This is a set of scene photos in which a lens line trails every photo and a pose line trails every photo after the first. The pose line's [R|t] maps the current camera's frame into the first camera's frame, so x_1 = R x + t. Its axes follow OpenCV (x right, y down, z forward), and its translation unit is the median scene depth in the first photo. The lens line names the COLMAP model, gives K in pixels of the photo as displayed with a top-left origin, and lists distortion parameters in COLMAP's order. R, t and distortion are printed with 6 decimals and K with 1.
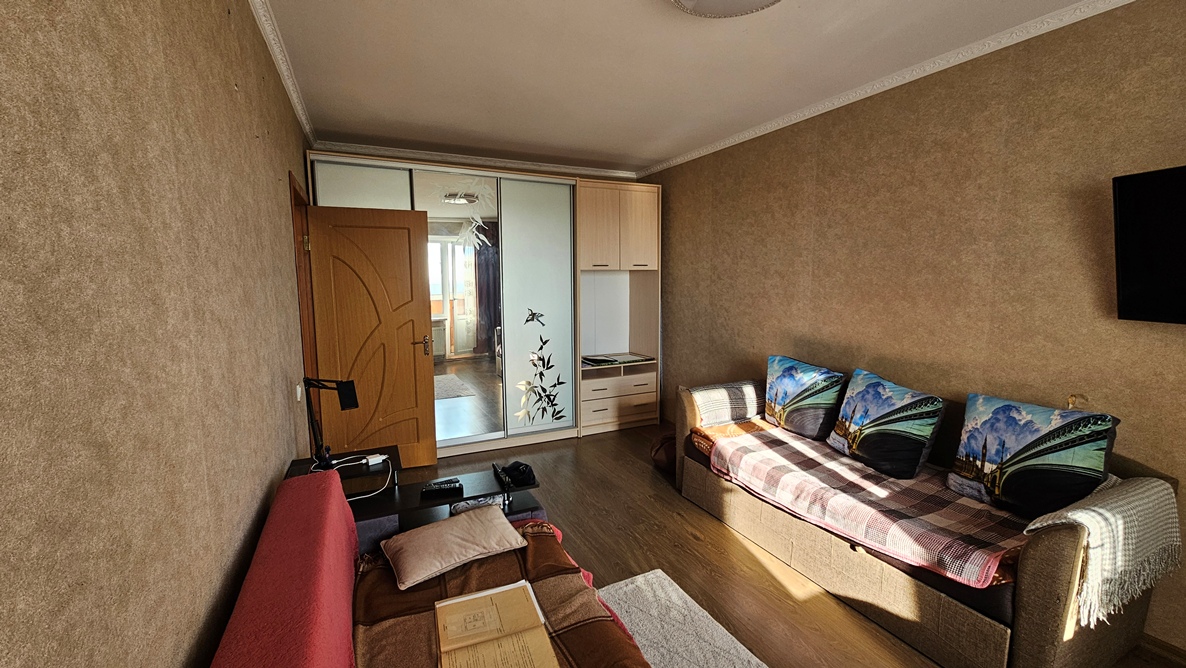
lens RADIAL K [[481.8, 0, 592.5], [0, 481.8, 338.3], [0, 0, 1]] dist [0.000712, 0.000116]
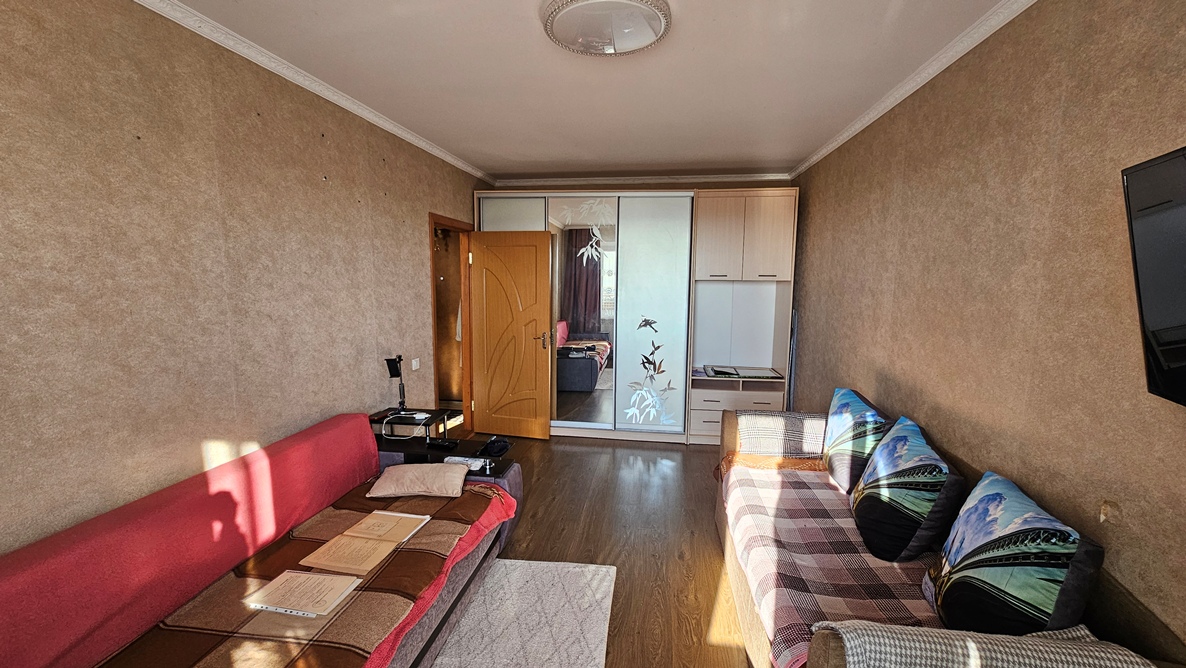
lens RADIAL K [[484.1, 0, 591.7], [0, 484.1, 339.1], [0, 0, 1]] dist [-0.000830, 0.000106]
pose [[0.831678, 0.084901, -0.548730, 0.580541], [-0.082914, 0.996150, 0.028459, -0.046566], [0.549033, 0.021828, 0.835515, 0.055877]]
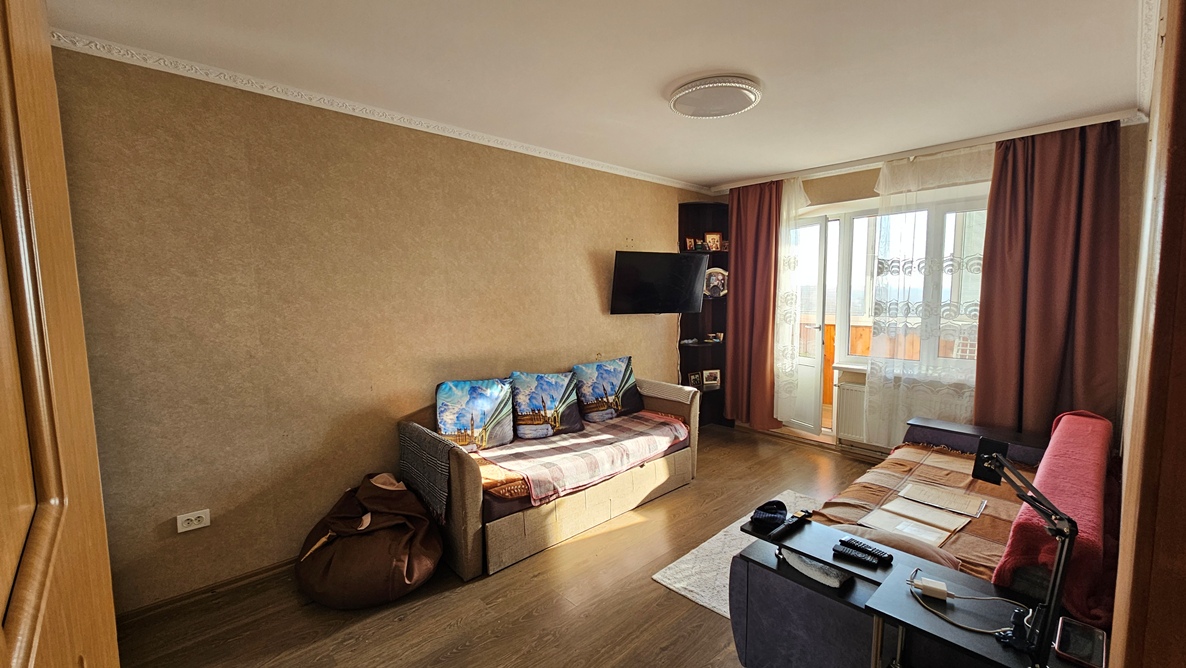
lens RADIAL K [[481.8, 0, 592.5], [0, 481.8, 338.3], [0, 0, 1]] dist [0.000712, 0.000116]
pose [[-0.284066, -0.084648, 0.955061, -0.686917], [0.131362, 0.983266, 0.126220, -0.153535], [-0.949763, 0.161314, -0.268193, 1.177795]]
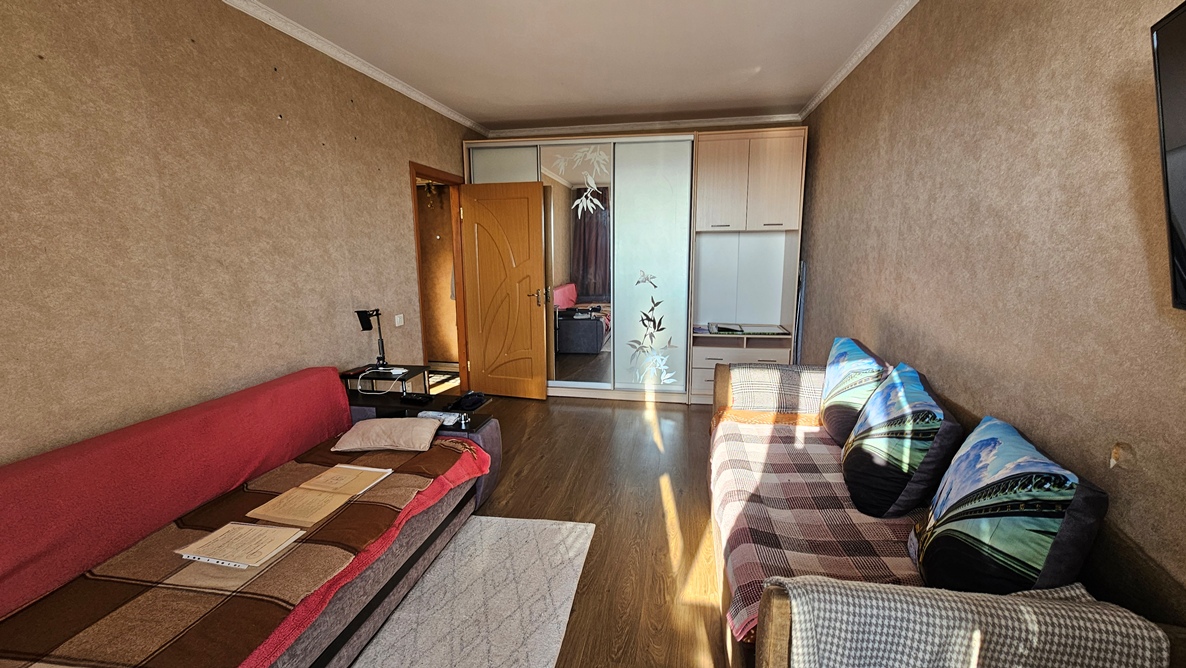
lens RADIAL K [[485.8, 0, 596.7], [0, 485.8, 334.9], [0, 0, 1]] dist [-0.001383, 0.000115]
pose [[0.810369, 0.106934, -0.576079, 0.626753], [-0.070826, 0.993873, 0.084855, -0.008098], [0.581623, -0.027963, 0.812977, 0.158711]]
